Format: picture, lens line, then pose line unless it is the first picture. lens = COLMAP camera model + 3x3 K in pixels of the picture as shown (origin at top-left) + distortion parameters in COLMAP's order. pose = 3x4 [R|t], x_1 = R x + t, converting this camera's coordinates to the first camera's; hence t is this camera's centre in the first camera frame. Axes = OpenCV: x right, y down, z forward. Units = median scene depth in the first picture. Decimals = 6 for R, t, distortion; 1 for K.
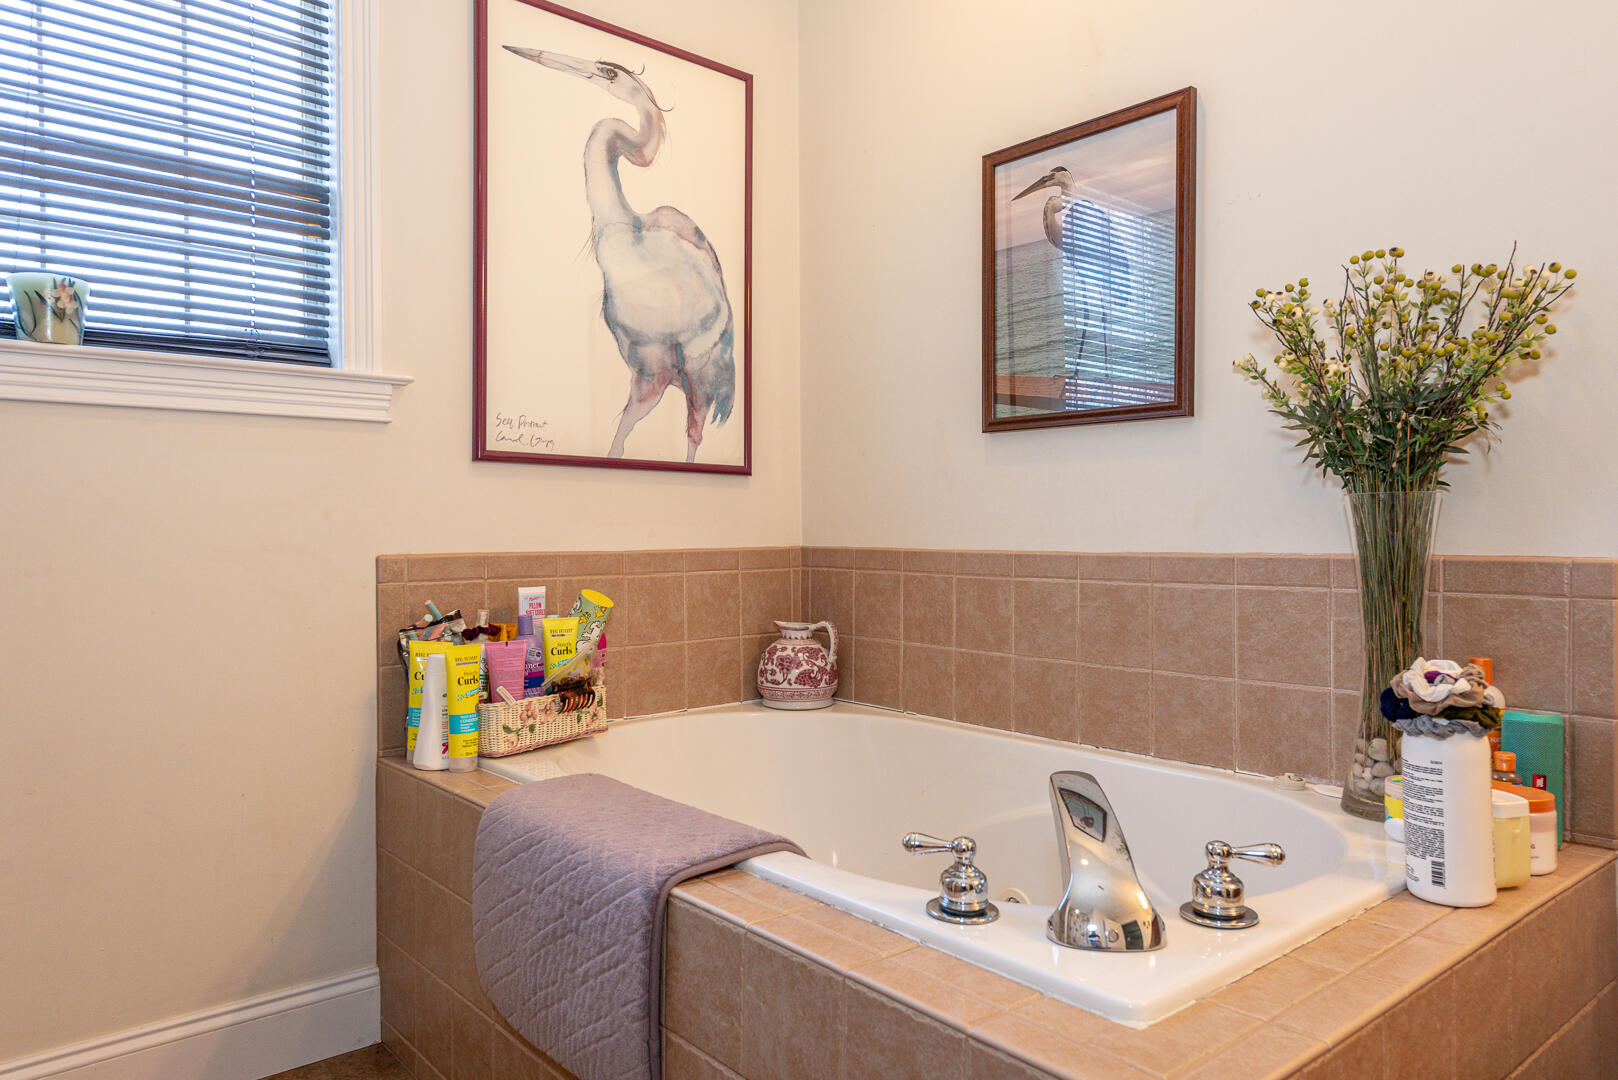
lens RADIAL K [[1059.3, 0, 816.5], [0, 1059.3, 554.5], [0, 0, 1]] dist [0.015818, -0.001463]
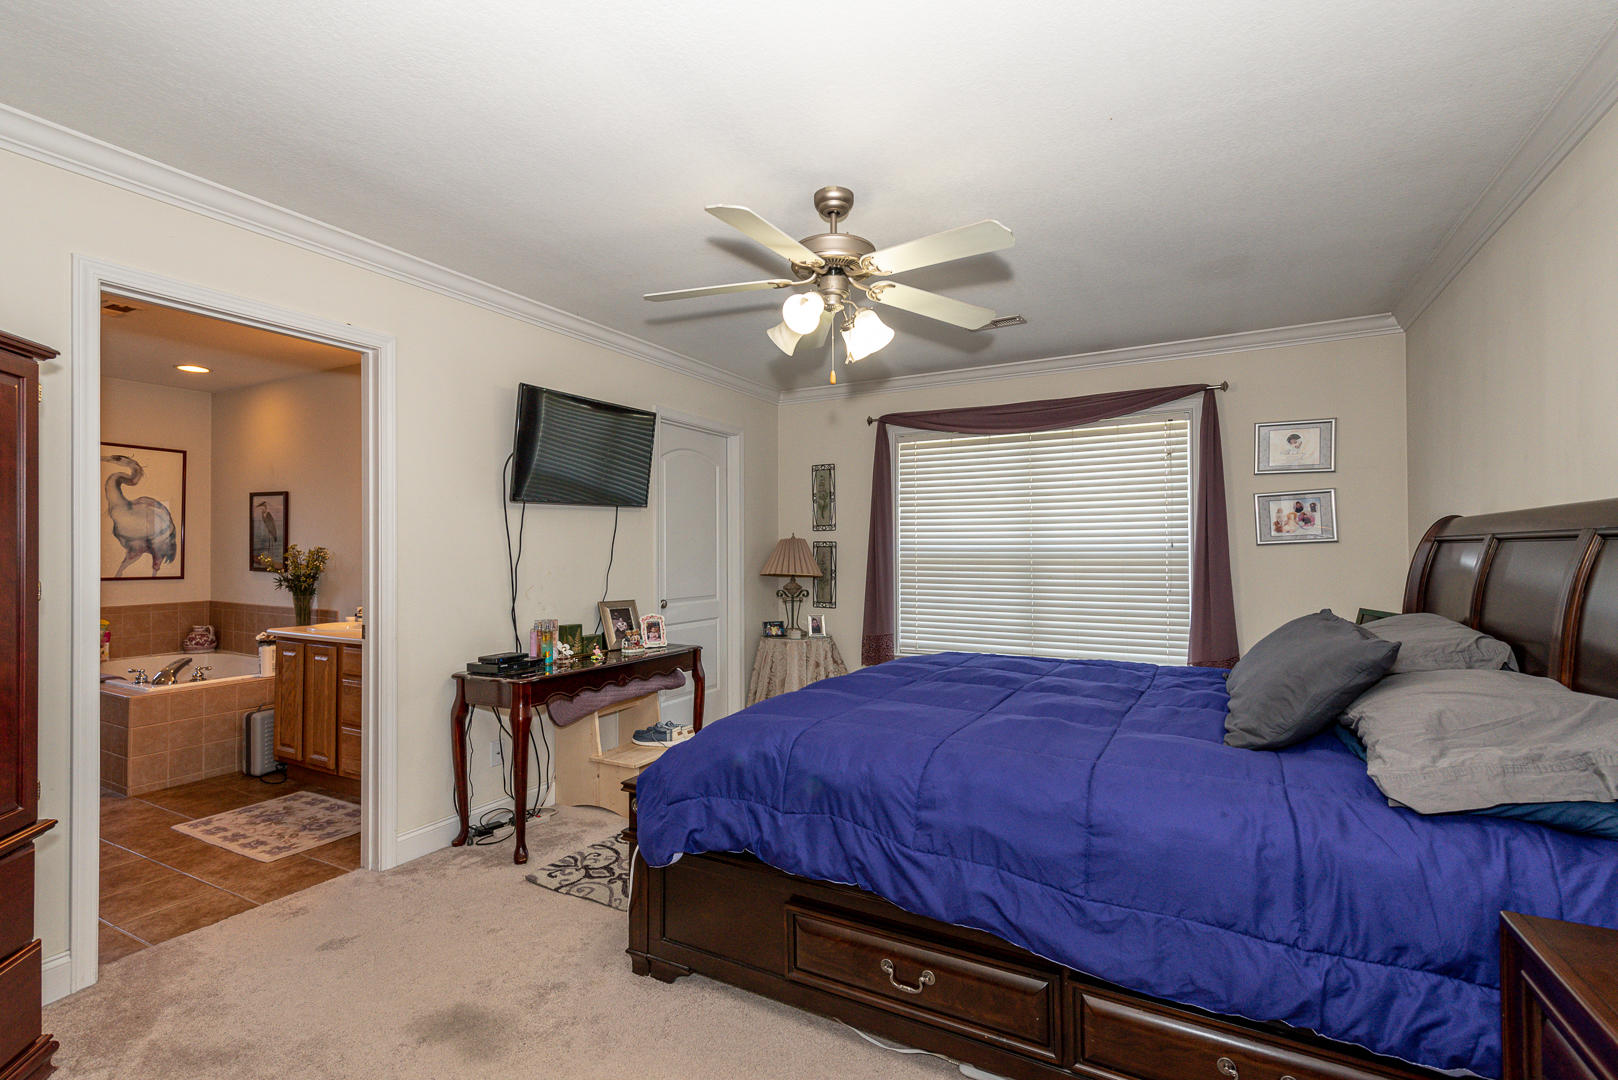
lens RADIAL K [[721.6, 0, 821.8], [0, 721.6, 548.5], [0, 0, 1]] dist [0.011050, -0.001828]
pose [[0.932597, 0.005815, 0.360872, 1.068060], [-0.000567, 0.999893, -0.014645, -0.156730], [-0.360918, 0.013453, 0.932500, -1.947832]]
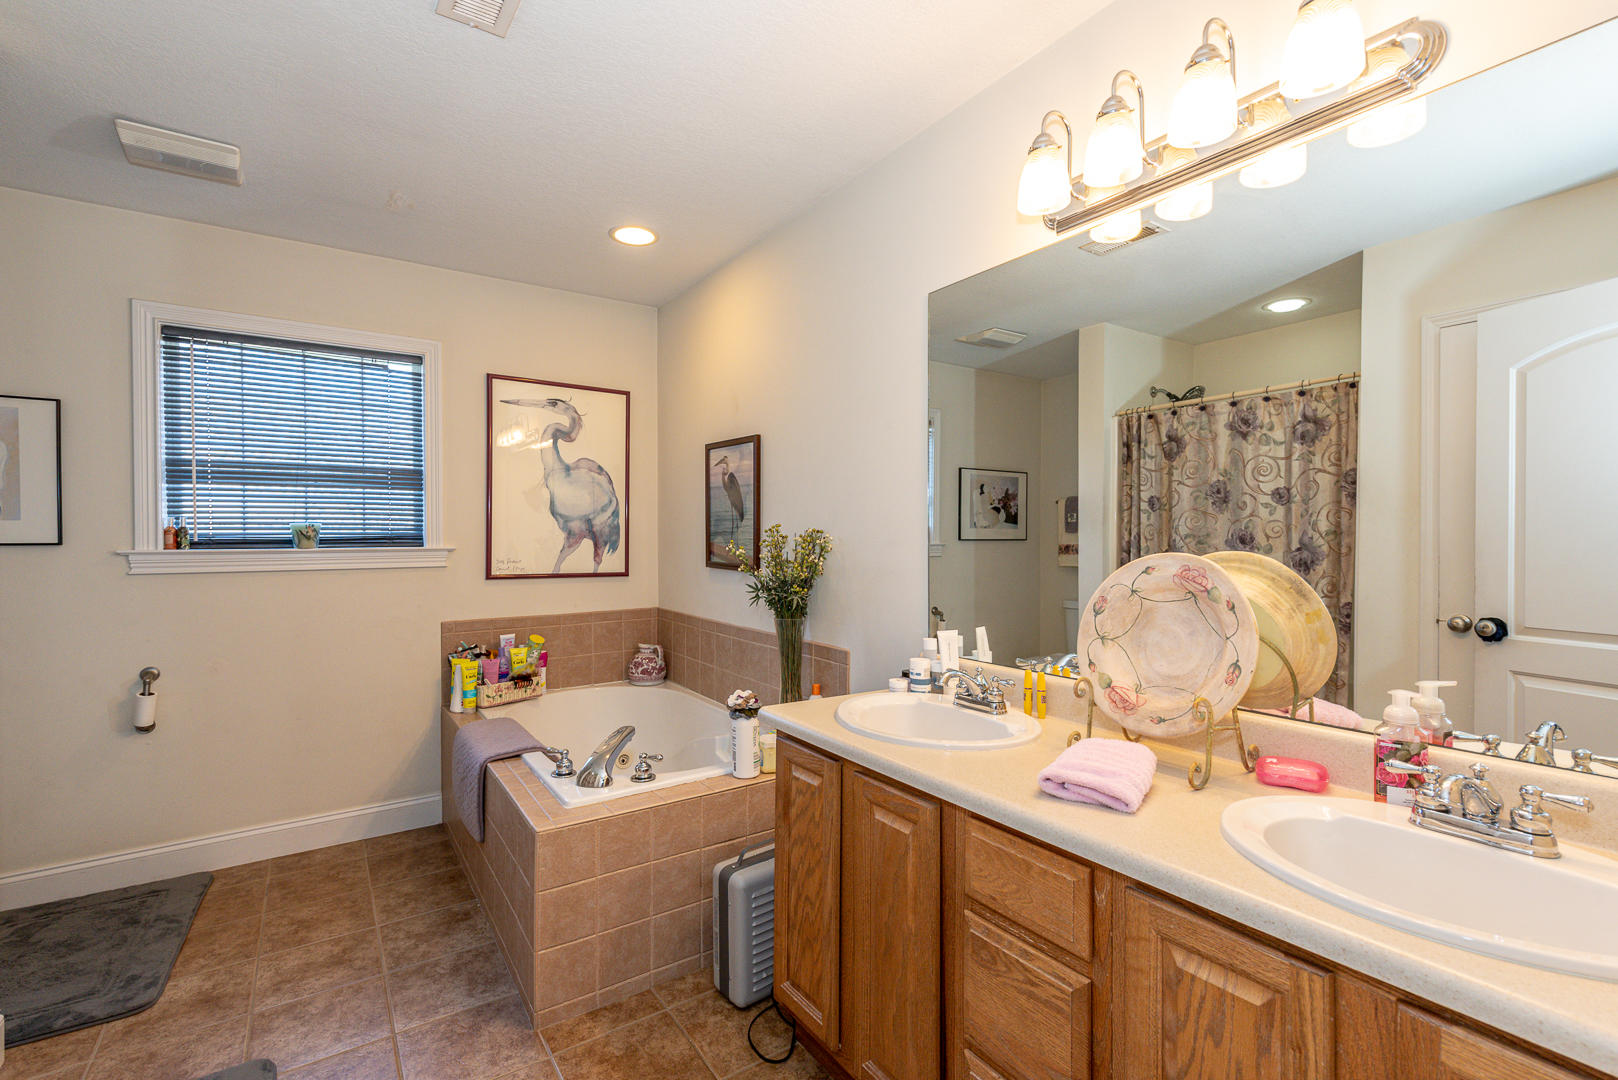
lens RADIAL K [[721.6, 0, 826.5], [0, 721.6, 551.1], [0, 0, 1]] dist [0.011050, -0.001828]
pose [[0.995191, 0.007005, -0.097707, 0.567386], [-0.006001, 0.999926, 0.010567, -0.168350], [0.097774, -0.009930, 0.995159, -0.503561]]
